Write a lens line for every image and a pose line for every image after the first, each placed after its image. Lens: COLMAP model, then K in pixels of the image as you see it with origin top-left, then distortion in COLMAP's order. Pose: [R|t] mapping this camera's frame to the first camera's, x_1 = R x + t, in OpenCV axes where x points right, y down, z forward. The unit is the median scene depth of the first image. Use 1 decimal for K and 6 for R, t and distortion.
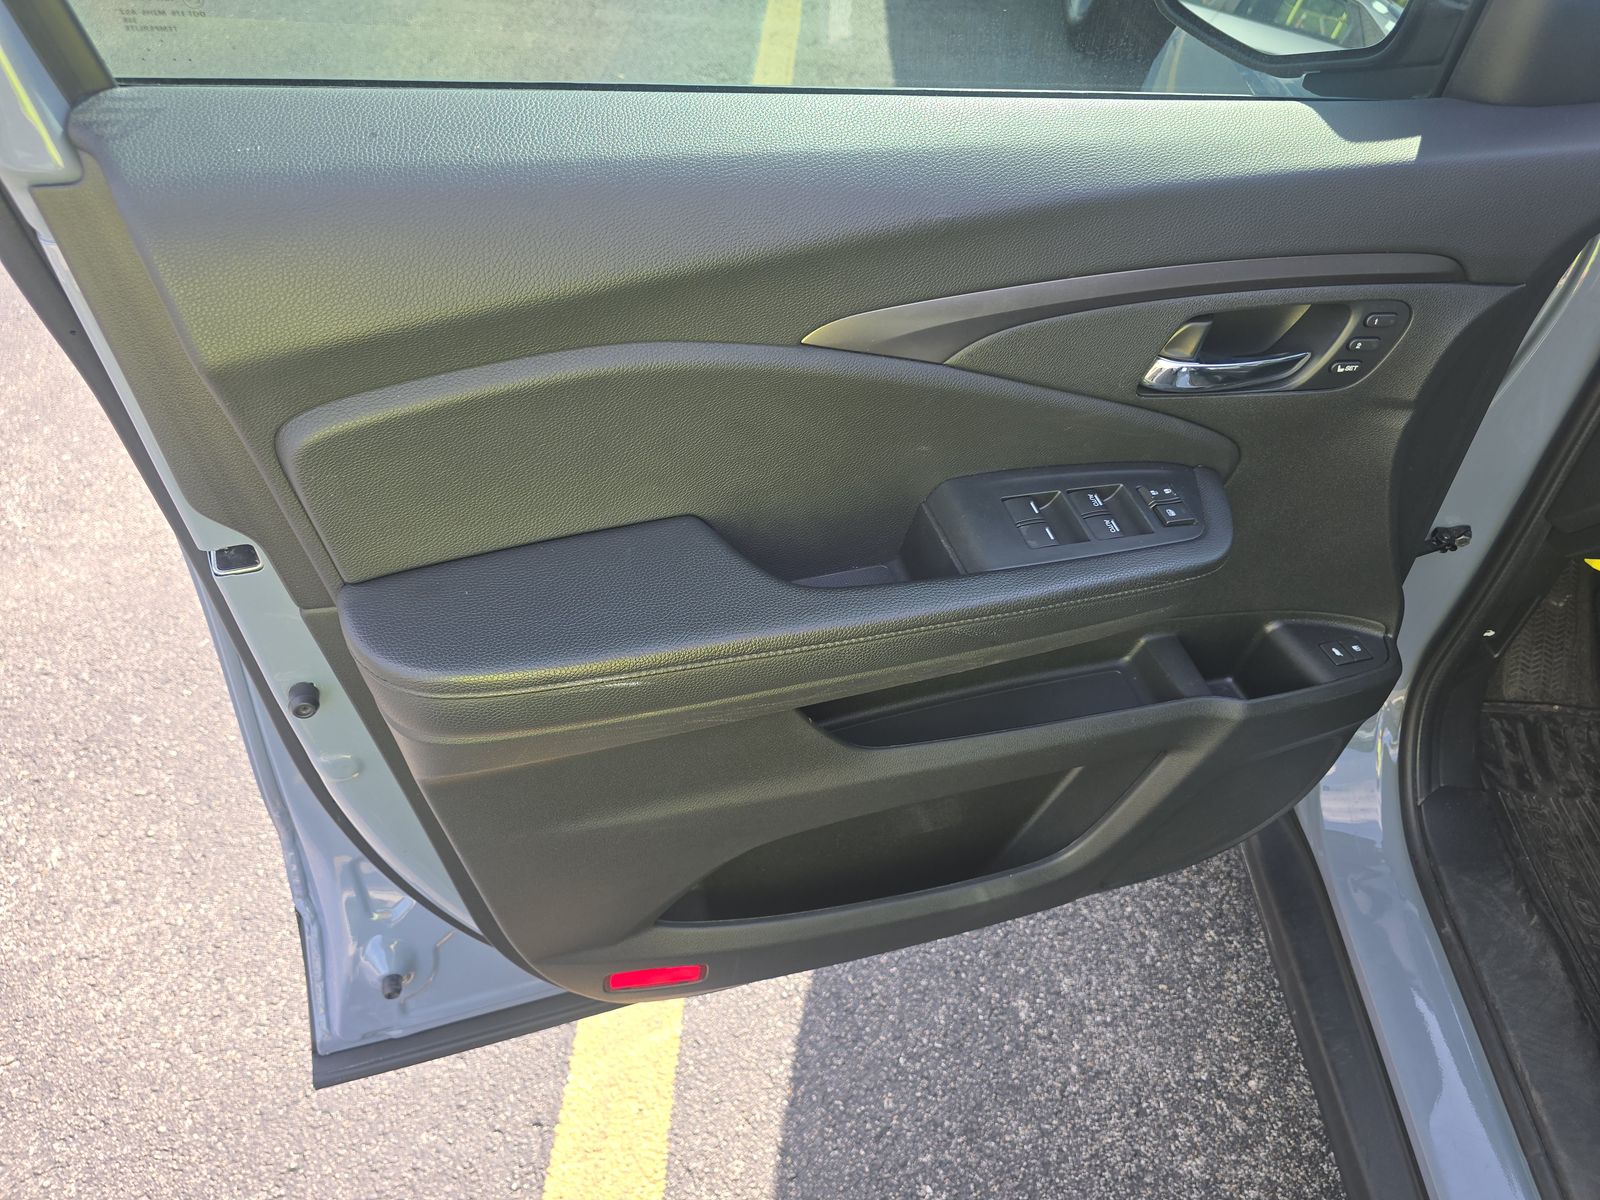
lens RADIAL K [[1061.9, 0, 795.3], [0, 1061.9, 607.5], [0, 0, 1]] dist [0.013930, -0.023865]
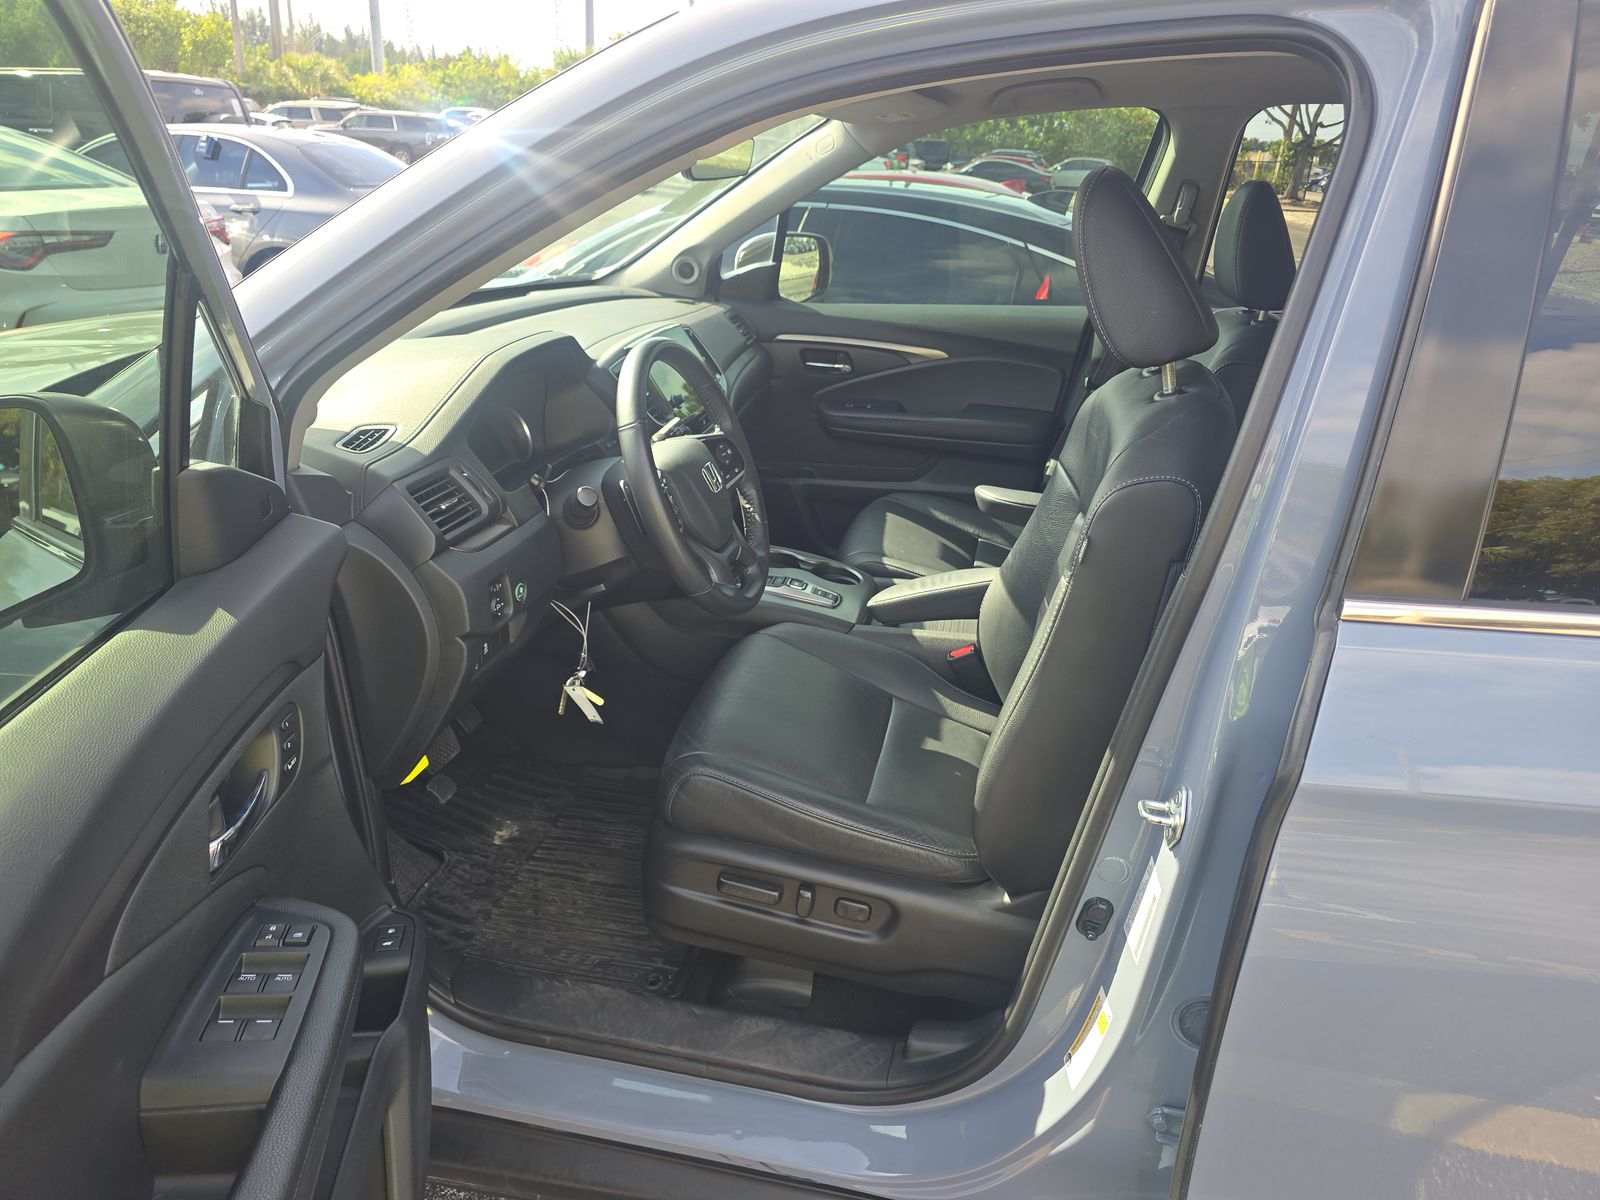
lens RADIAL K [[1061.9, 0, 806.2], [0, 1061.9, 600.7], [0, 0, 1]] dist [0.013930, -0.023865]
pose [[0.129001, -0.413416, 0.901358, -0.398437], [0.681625, 0.697148, 0.222200, -0.194559], [-0.720241, 0.585724, 0.371727, -0.016082]]
